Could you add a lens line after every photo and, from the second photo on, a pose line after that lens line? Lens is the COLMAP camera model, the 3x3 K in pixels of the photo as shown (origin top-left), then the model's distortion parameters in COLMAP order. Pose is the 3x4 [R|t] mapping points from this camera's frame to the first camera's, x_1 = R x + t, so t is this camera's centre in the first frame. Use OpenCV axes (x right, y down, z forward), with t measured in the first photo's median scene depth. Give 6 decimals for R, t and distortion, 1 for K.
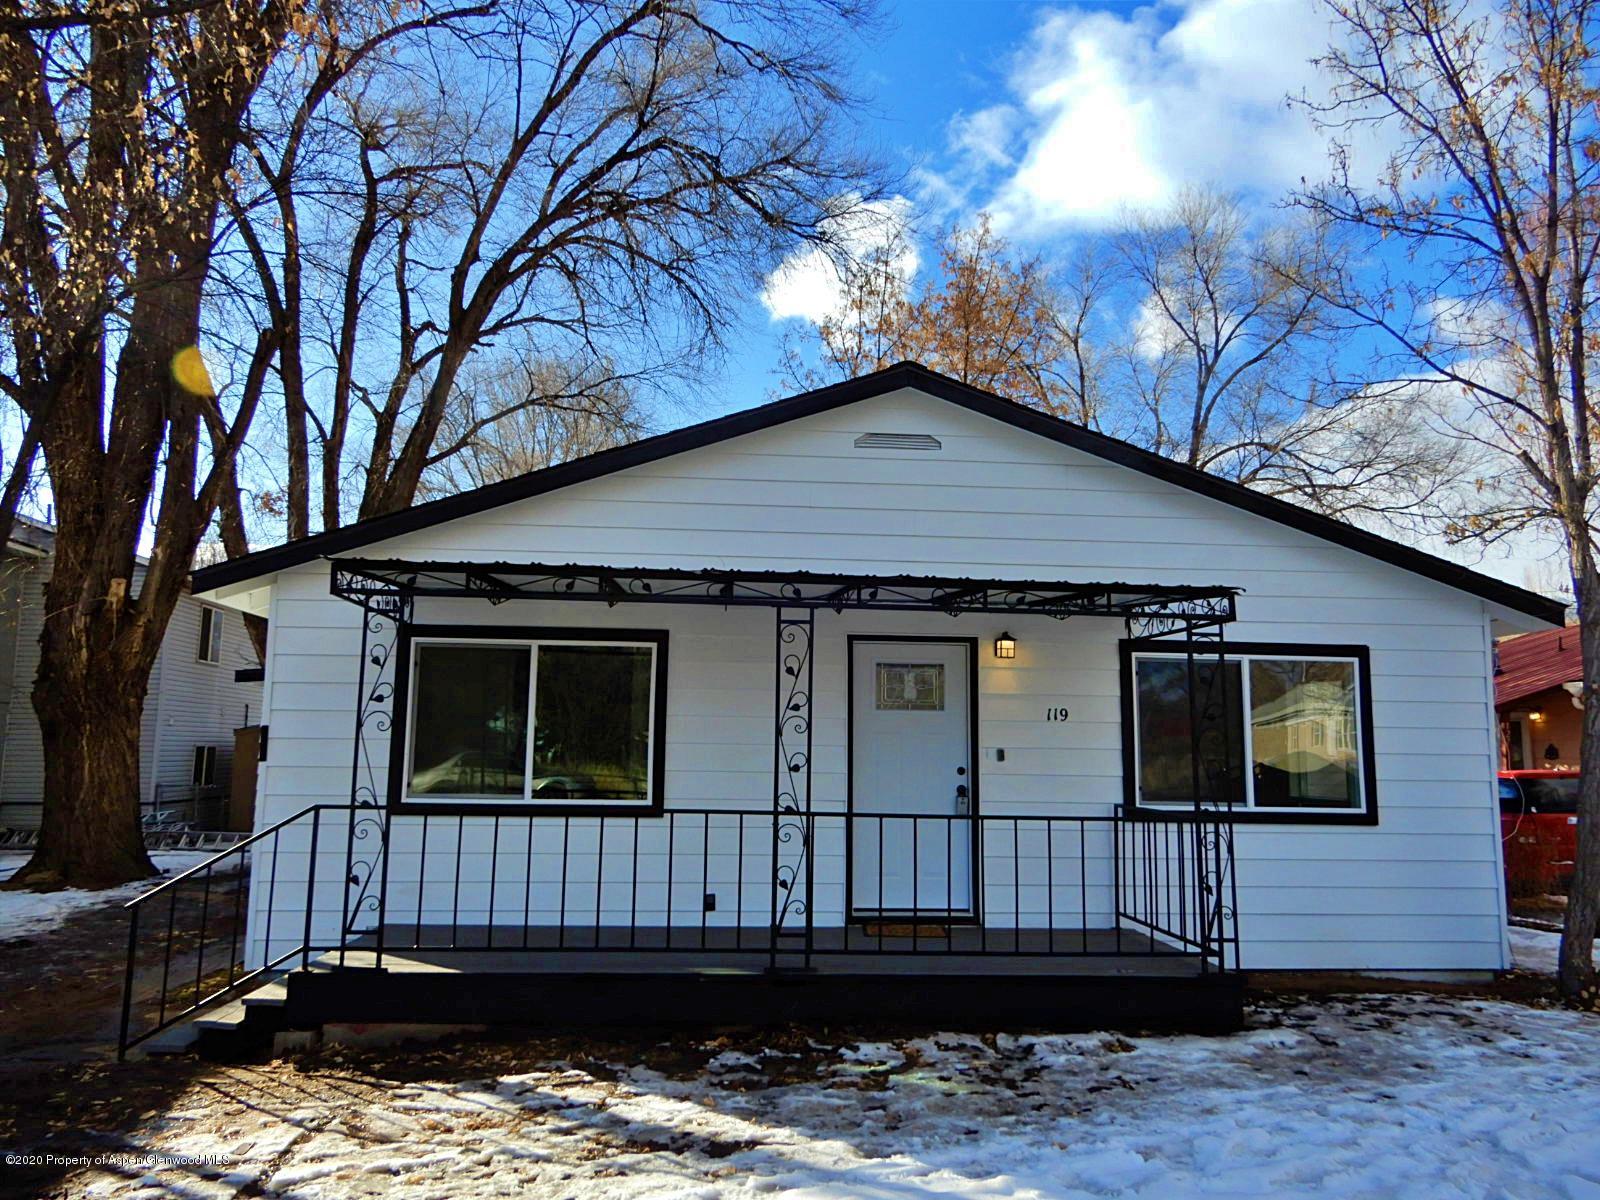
lens RADIAL K [[1141.0, 0, 800.9], [0, 1141.0, 602.6], [0, 0, 1]] dist [0.009032, -0.001454]
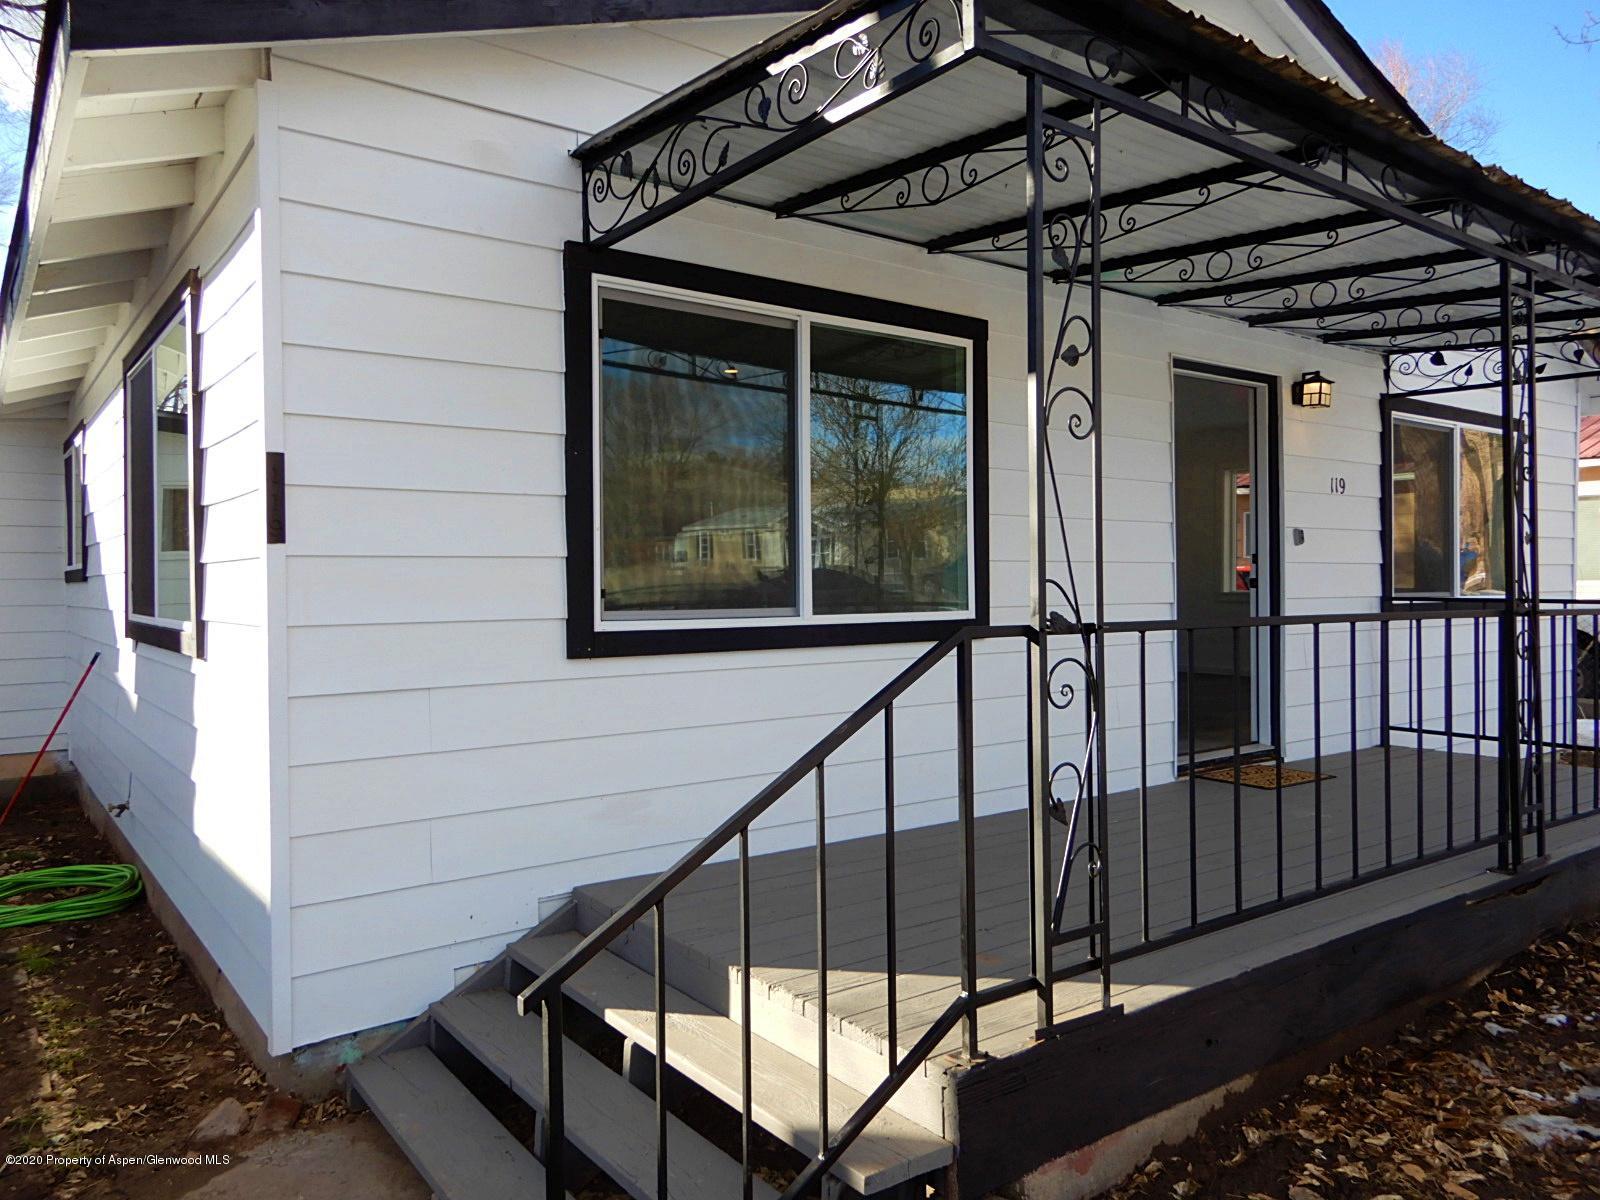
lens RADIAL K [[1141.0, 0, 793.7], [0, 1141.0, 594.5], [0, 0, 1]] dist [0.009032, -0.001454]
pose [[0.840277, -0.024519, 0.541602, -0.518717], [-0.056531, 0.989569, 0.132504, 0.091290], [-0.539202, -0.141958, 0.830126, 0.555787]]
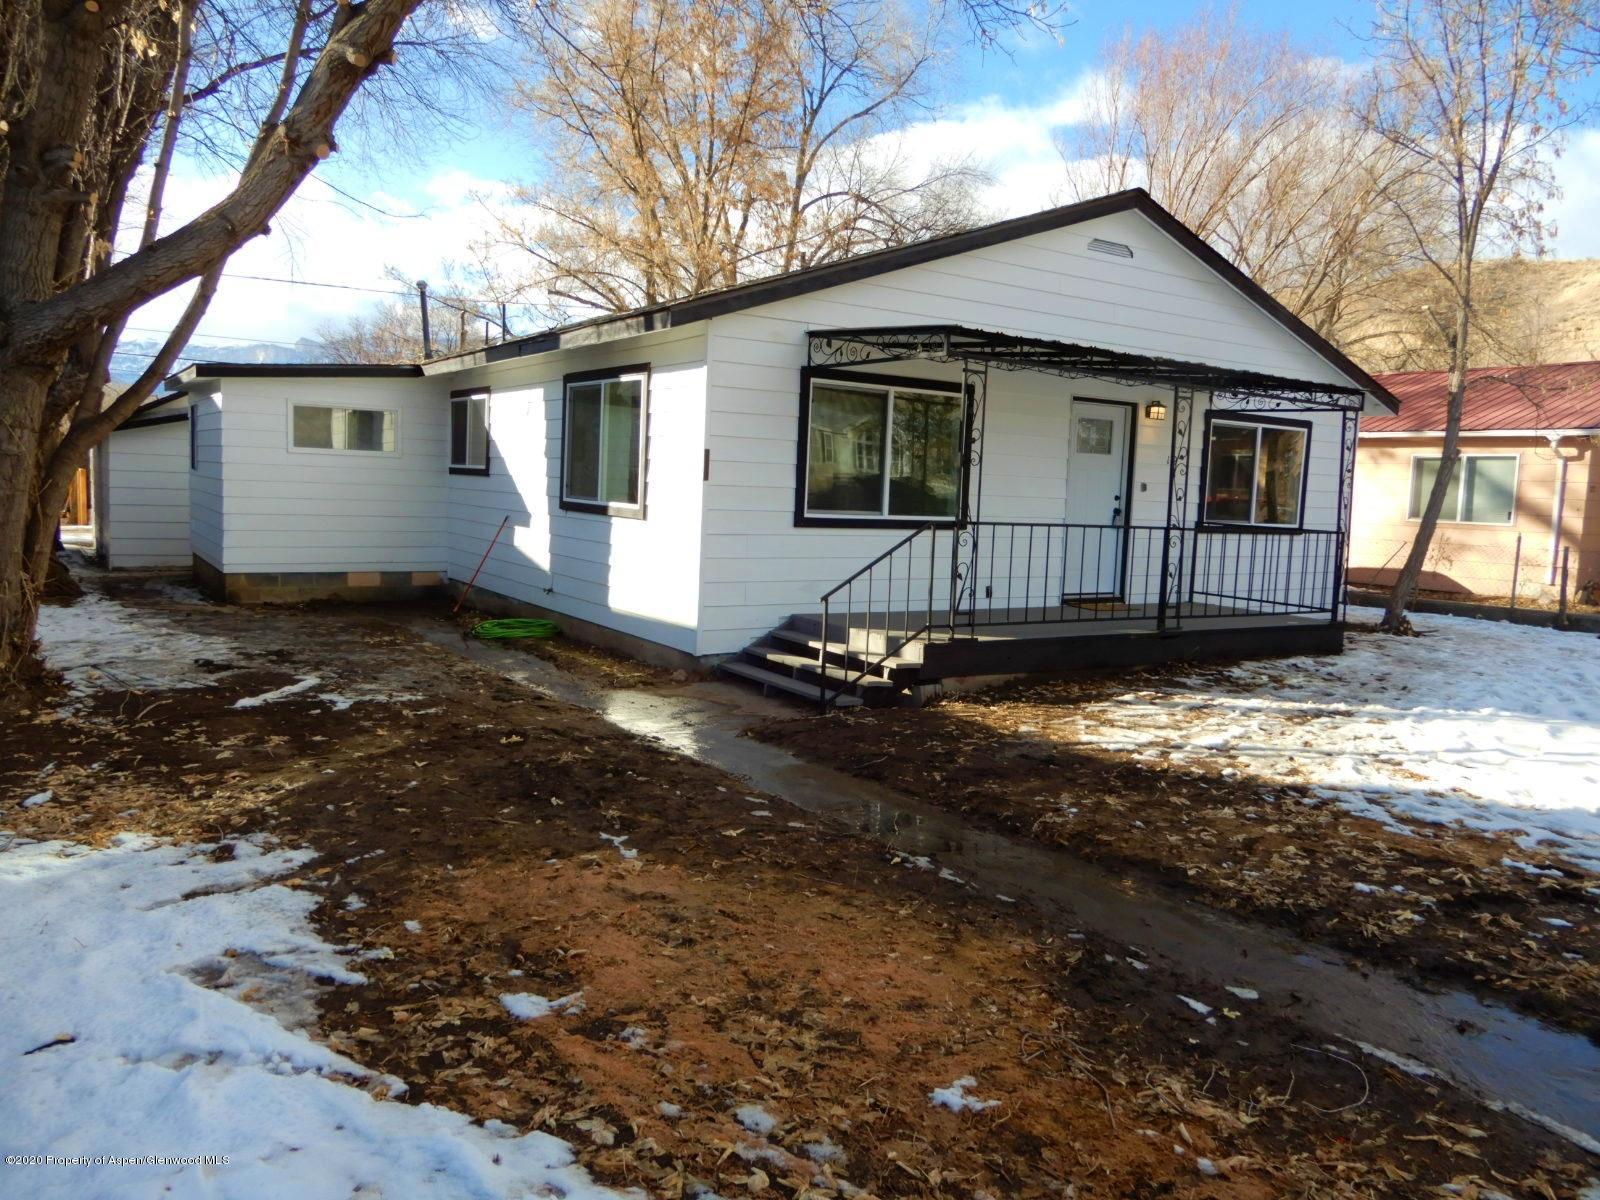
lens RADIAL K [[1141.0, 0, 785.9], [0, 1141.0, 590.9], [0, 0, 1]] dist [0.009032, -0.001454]
pose [[0.873319, -0.023427, 0.486584, -0.931090], [-0.097555, 0.970199, 0.221802, -0.014862], [-0.477280, -0.241173, 0.845008, -0.031214]]
